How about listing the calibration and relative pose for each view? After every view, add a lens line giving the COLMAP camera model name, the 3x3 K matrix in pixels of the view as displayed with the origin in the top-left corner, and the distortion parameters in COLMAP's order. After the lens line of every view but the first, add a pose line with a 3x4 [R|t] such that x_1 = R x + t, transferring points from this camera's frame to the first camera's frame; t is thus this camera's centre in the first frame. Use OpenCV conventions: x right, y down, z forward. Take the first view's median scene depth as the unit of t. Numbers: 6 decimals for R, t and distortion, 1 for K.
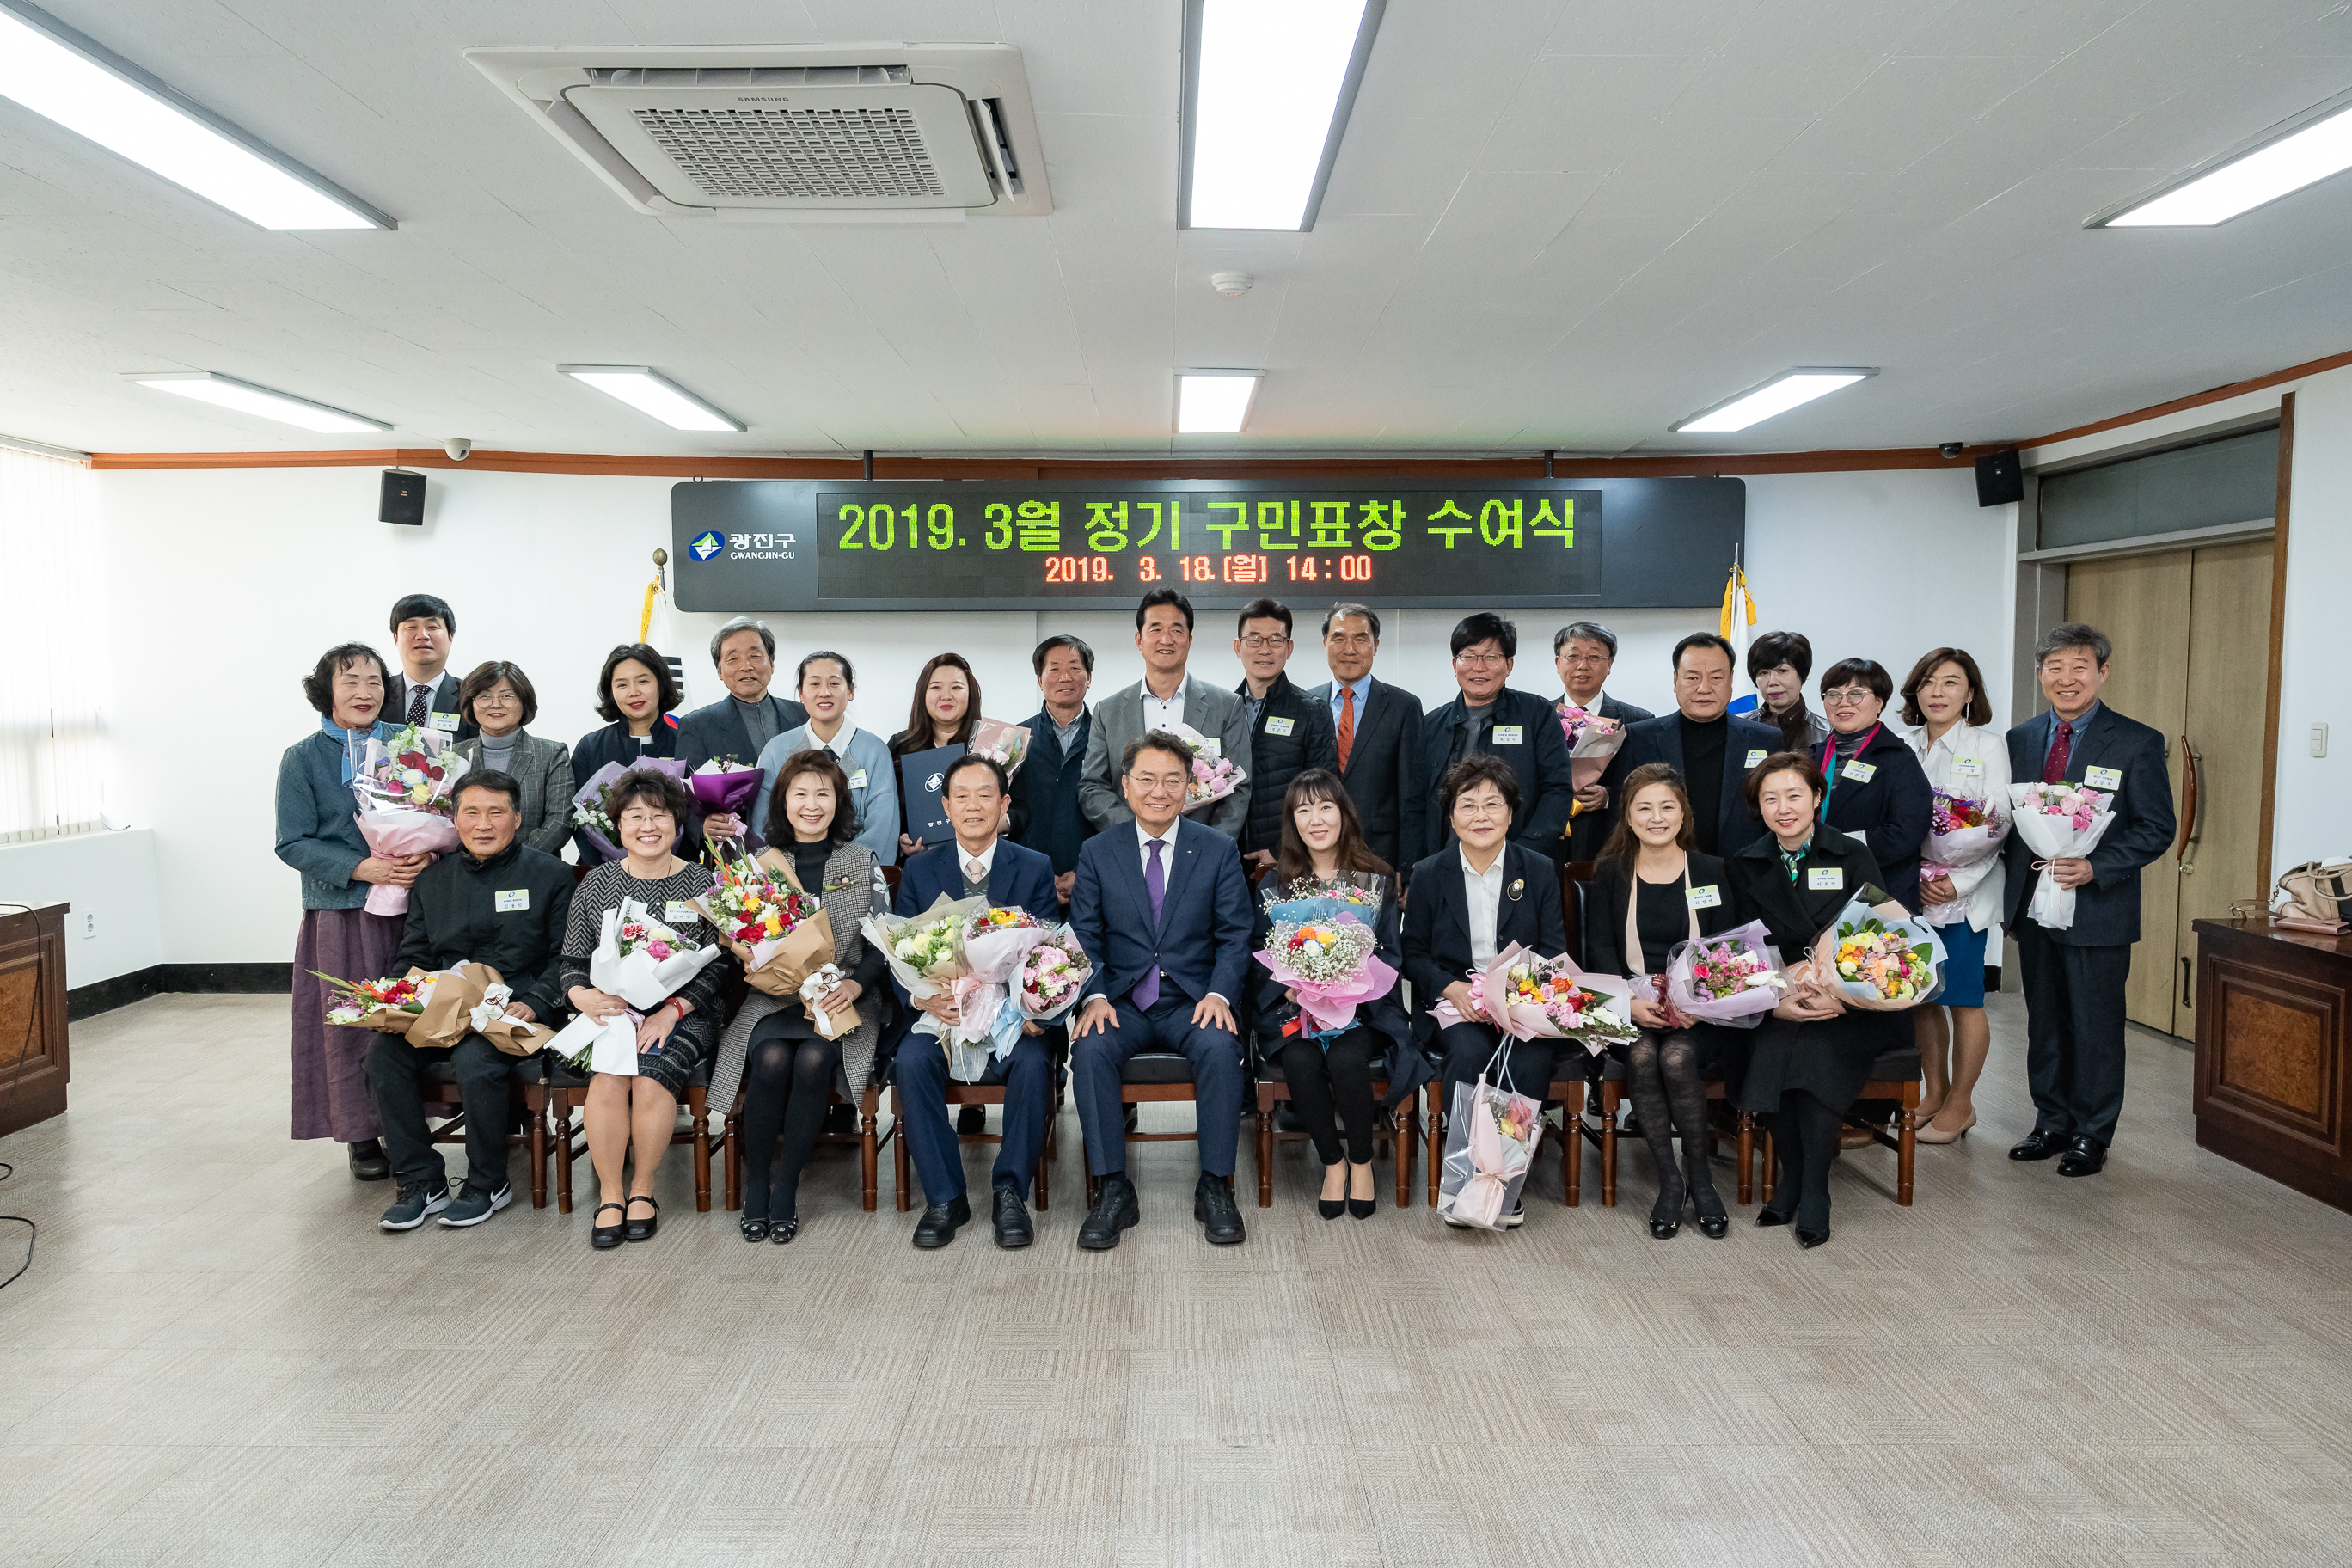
lens RADIAL K [[1600.1, 0, 1167.4], [0, 1600.1, 775.1], [0, 0, 1]] dist [-0.007983, 0.001669]
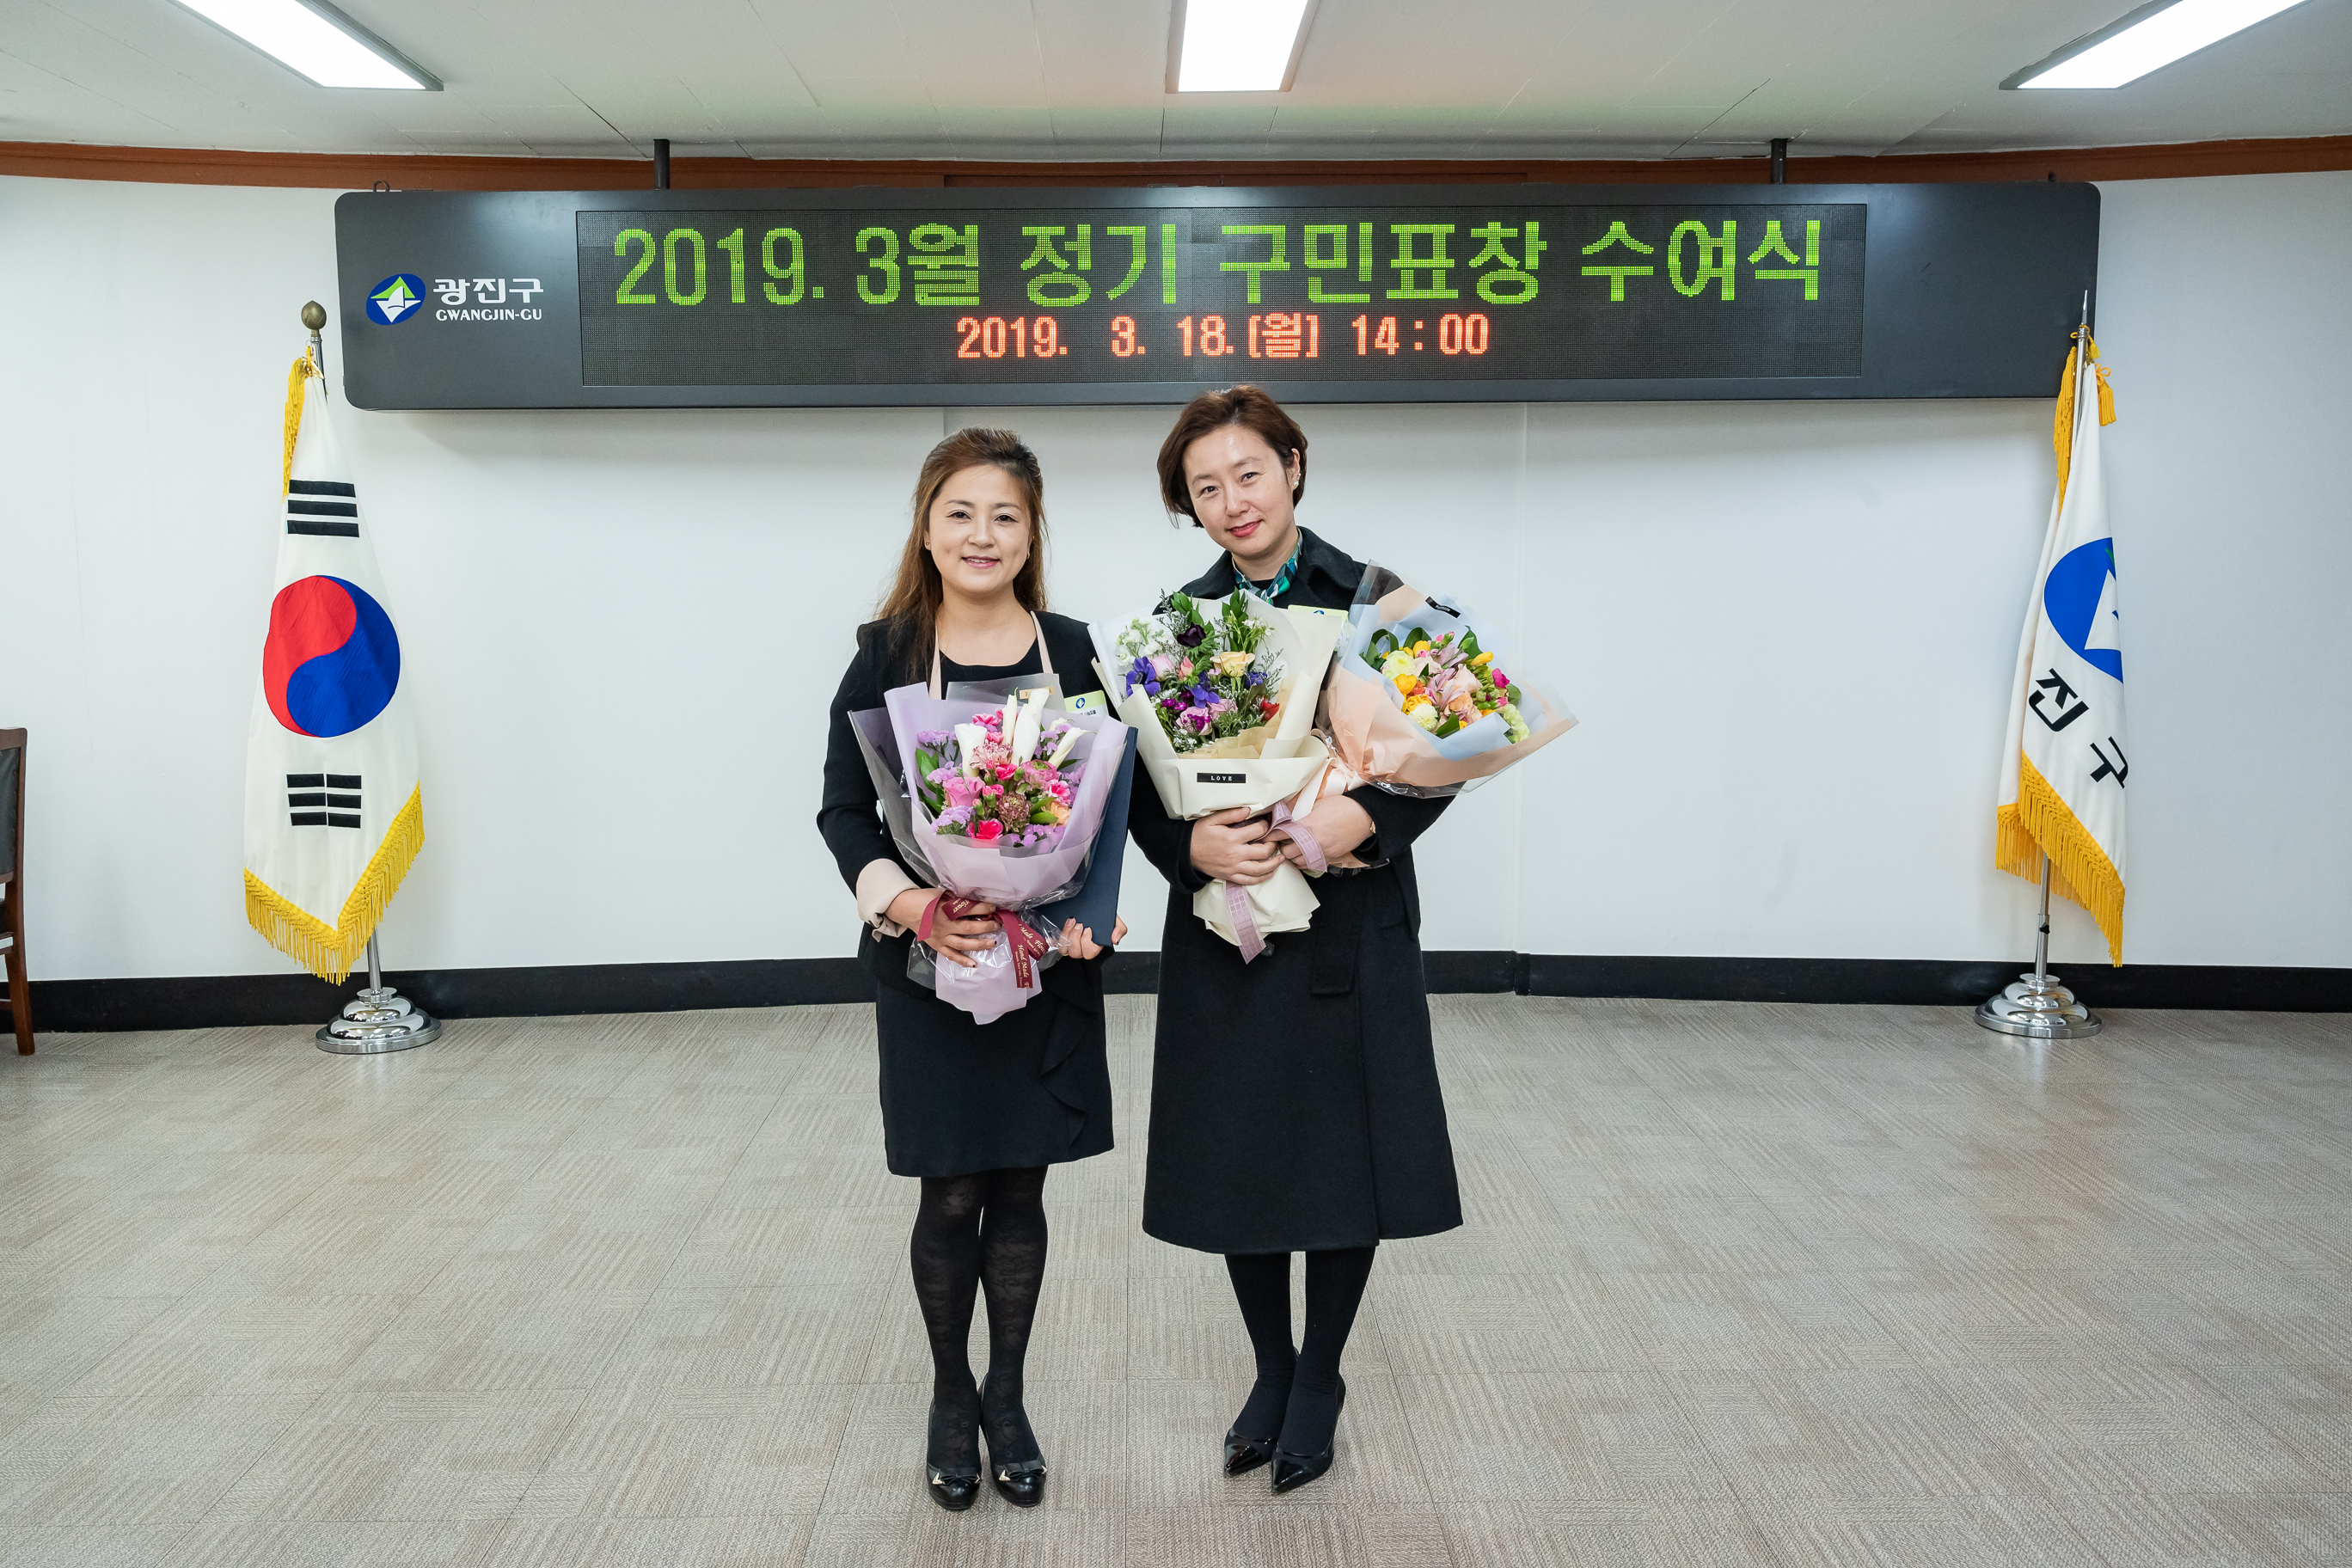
lens RADIAL K [[2003.7, 0, 1163.6], [0, 2003.7, 785.3], [0, 0, 1]] dist [-0.002918, 0.002404]
pose [[0.999877, -0.005770, 0.014583, -0.009691], [0.005015, 0.998668, 0.051348, 0.003269], [-0.014860, -0.051269, 0.998574, 0.236530]]
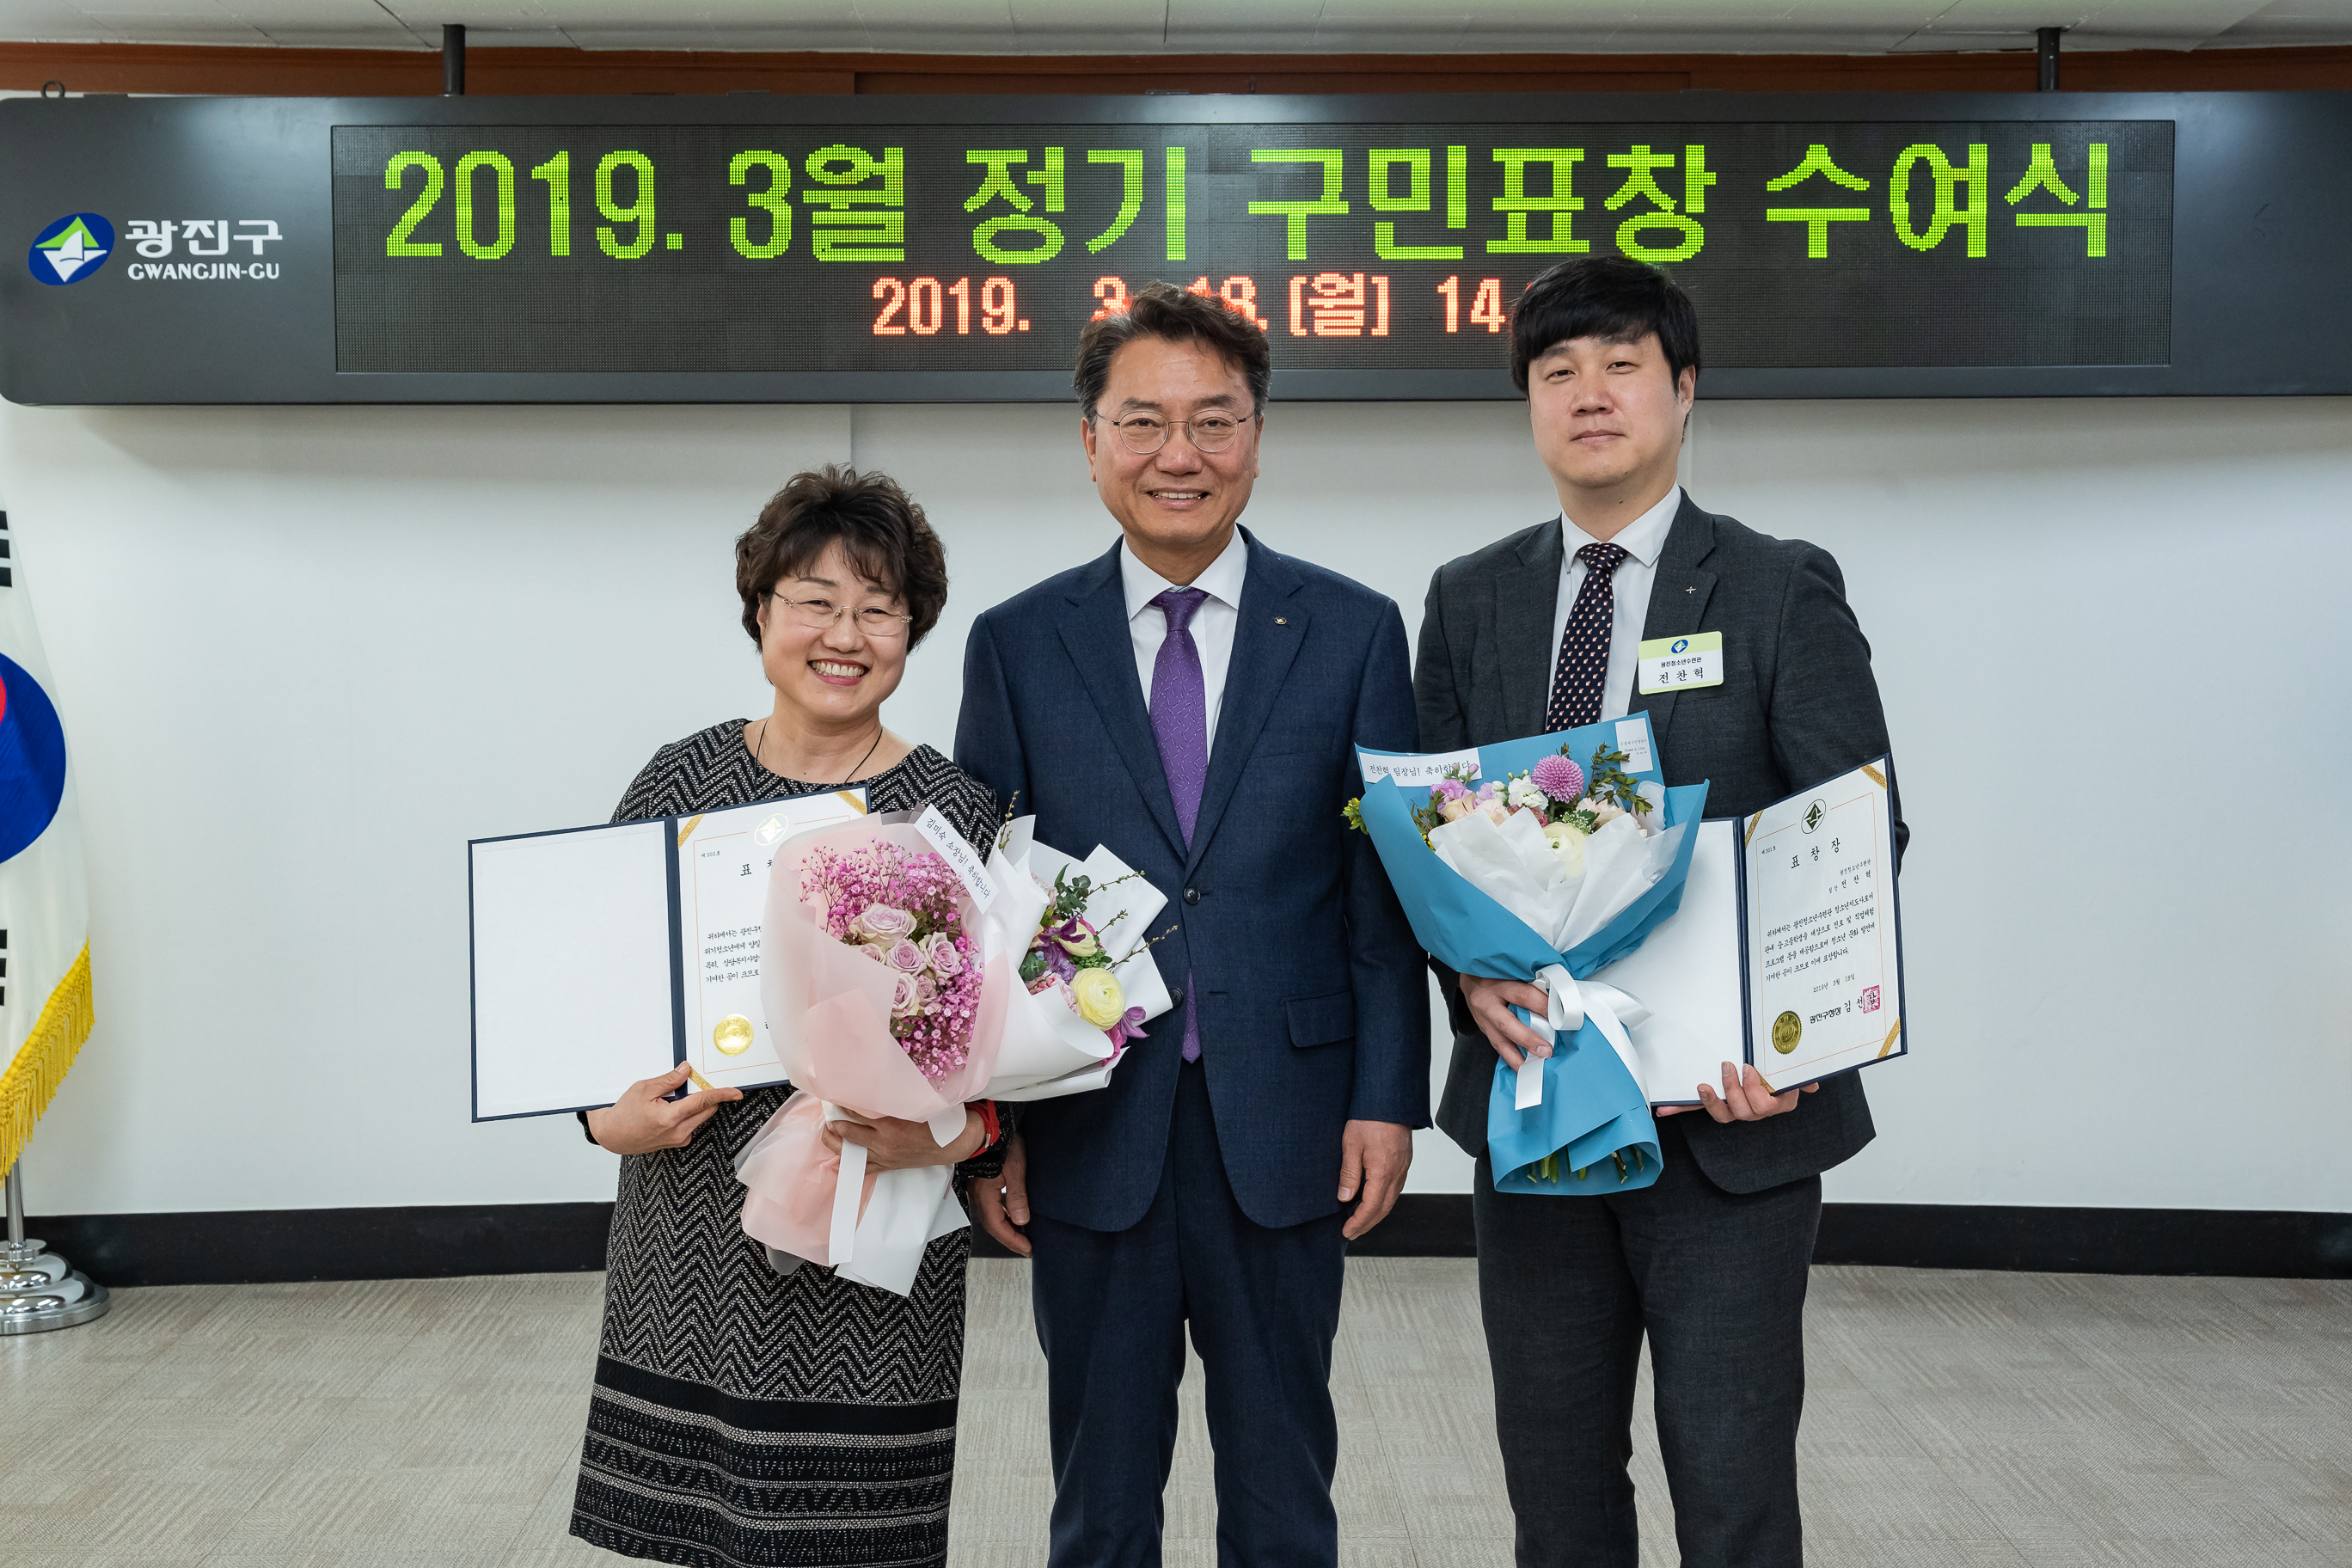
lens RADIAL K [[3166.0, 0, 1159.9], [0, 3166.0, 785.0], [0, 0, 1]] dist [0.017040, -0.037843]
pose [[0.999950, -0.000789, 0.009953, -0.008123], [0.000811, 0.999997, -0.002276, 0.001150], [-0.009951, 0.002284, 0.999948, 0.161533]]
